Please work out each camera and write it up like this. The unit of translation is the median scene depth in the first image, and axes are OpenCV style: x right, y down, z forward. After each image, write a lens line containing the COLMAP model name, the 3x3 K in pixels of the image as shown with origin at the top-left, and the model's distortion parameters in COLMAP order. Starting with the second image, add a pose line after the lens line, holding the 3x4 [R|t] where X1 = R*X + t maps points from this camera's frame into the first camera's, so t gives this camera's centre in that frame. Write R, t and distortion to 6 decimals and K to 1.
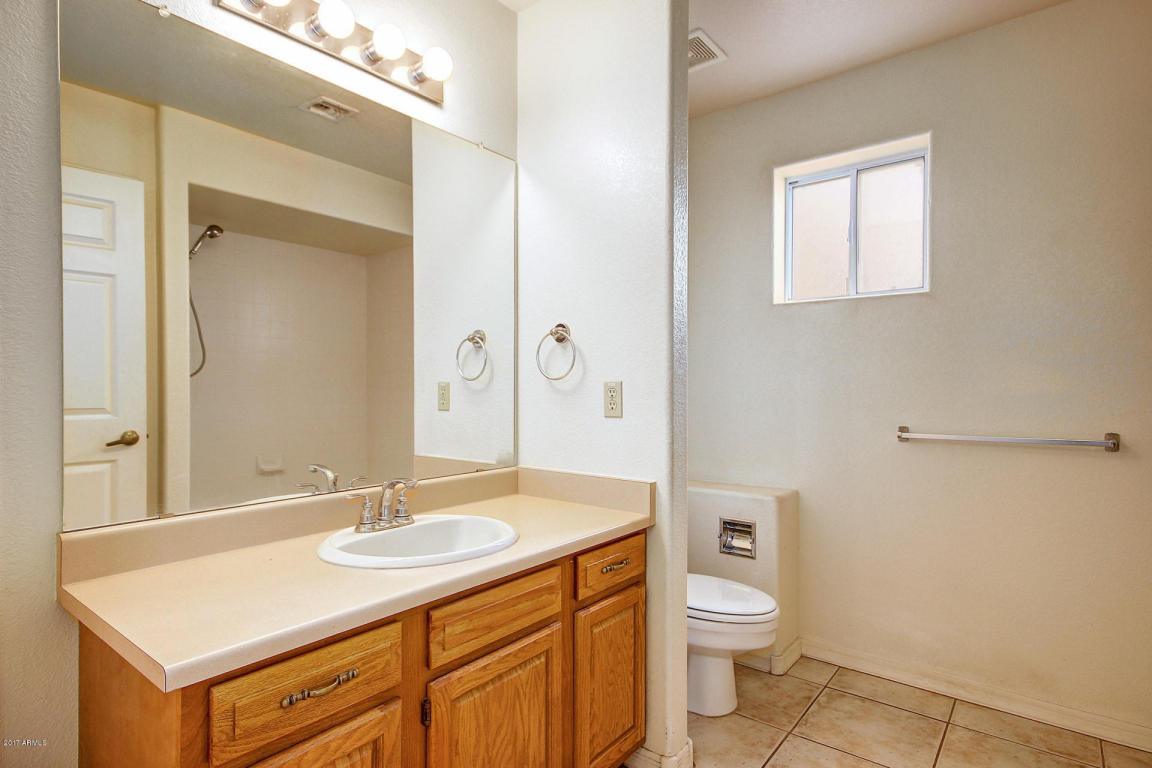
lens RADIAL K [[591.8, 0, 556.4], [0, 591.8, 403.2], [0, 0, 1]] dist [0.027544, 0.000280]
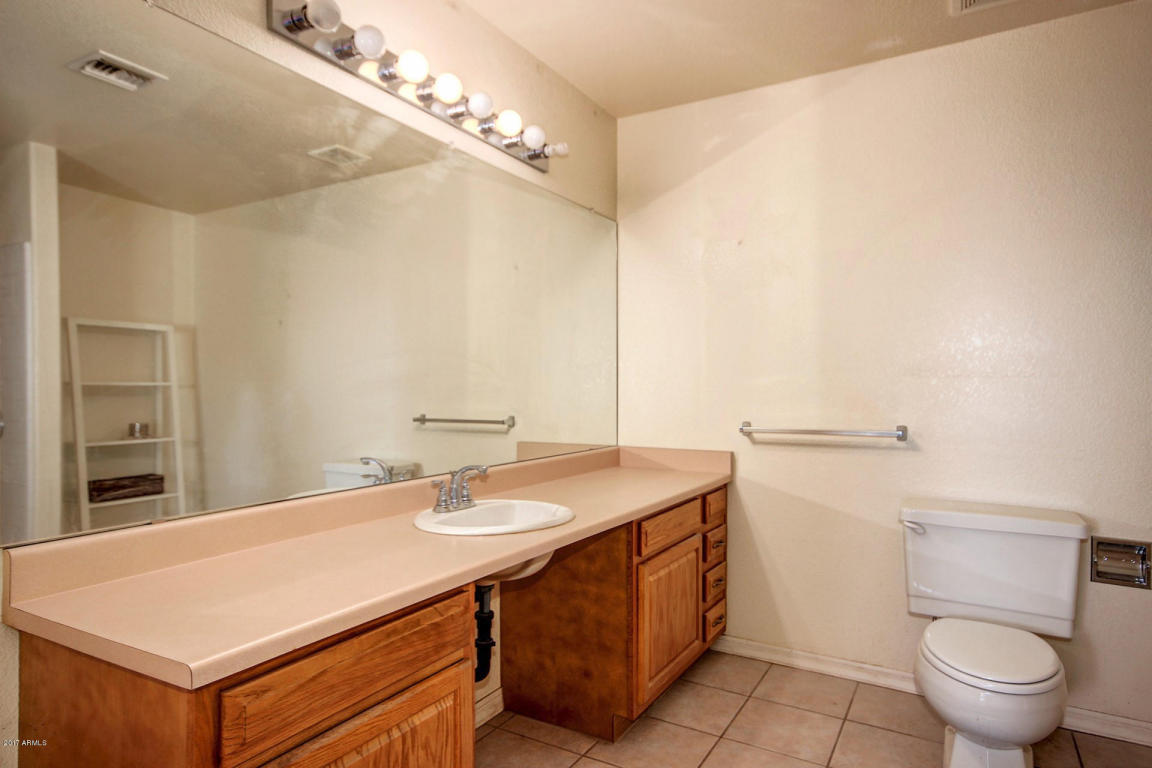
lens RADIAL K [[670.2, 0, 577.0], [0, 670.2, 383.6], [0, 0, 1]] dist [0.022041, 0.000081]
pose [[0.985363, 0.002250, 0.170453, -0.285406], [0.003158, 0.999500, -0.031451, 0.007231], [-0.170438, 0.031529, 0.984864, -0.337394]]
